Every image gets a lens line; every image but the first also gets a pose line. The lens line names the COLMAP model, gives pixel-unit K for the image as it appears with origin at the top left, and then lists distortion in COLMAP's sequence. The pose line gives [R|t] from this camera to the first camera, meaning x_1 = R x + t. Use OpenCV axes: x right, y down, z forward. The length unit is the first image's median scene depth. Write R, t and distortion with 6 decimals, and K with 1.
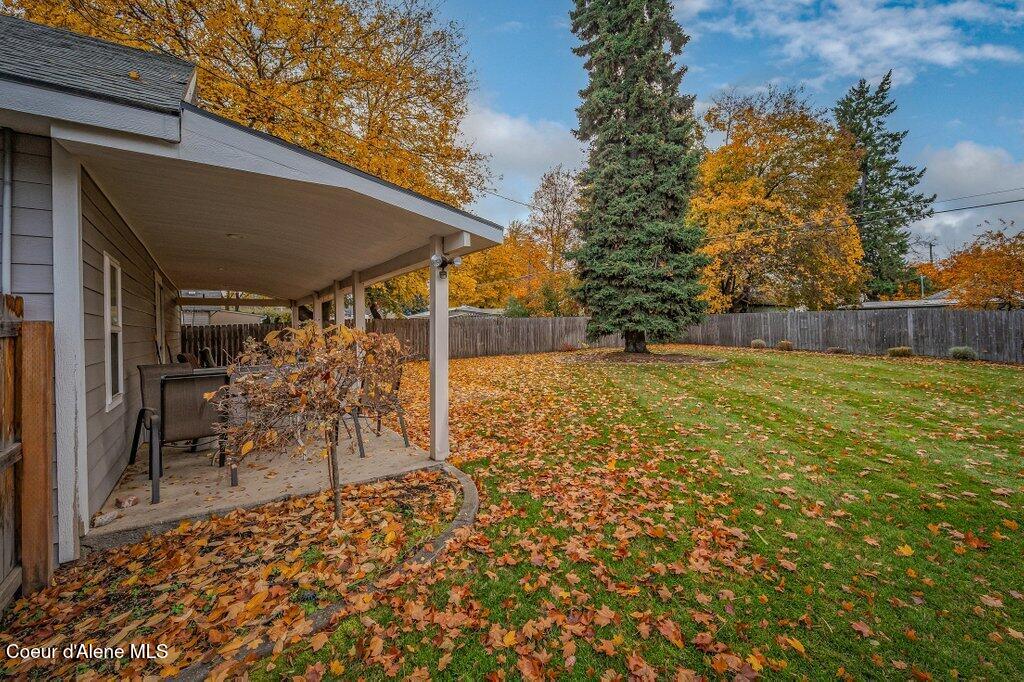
lens RADIAL K [[422.9, 0, 517.7], [0, 422.9, 328.8], [0, 0, 1]] dist [-0.016236, -0.000602]
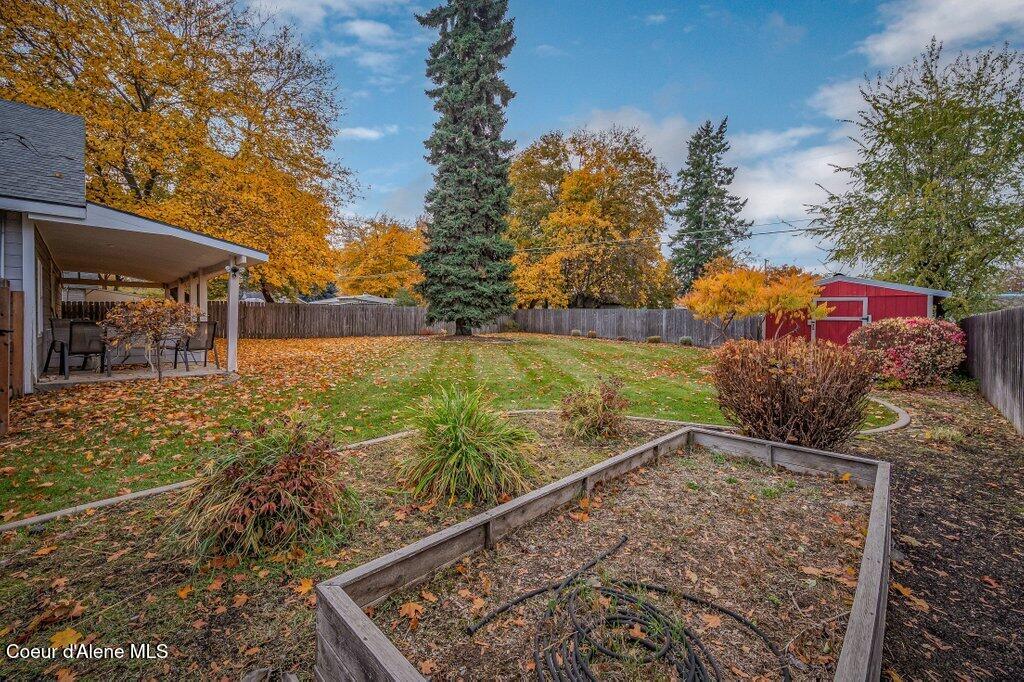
lens RADIAL K [[422.9, 0, 517.7], [0, 422.9, 328.8], [0, 0, 1]] dist [-0.016236, -0.000602]
pose [[0.983863, 0.026428, 0.176961, 0.208590], [-0.029468, 0.999460, 0.014569, 0.012573], [-0.176480, -0.019549, 0.984110, -0.304810]]
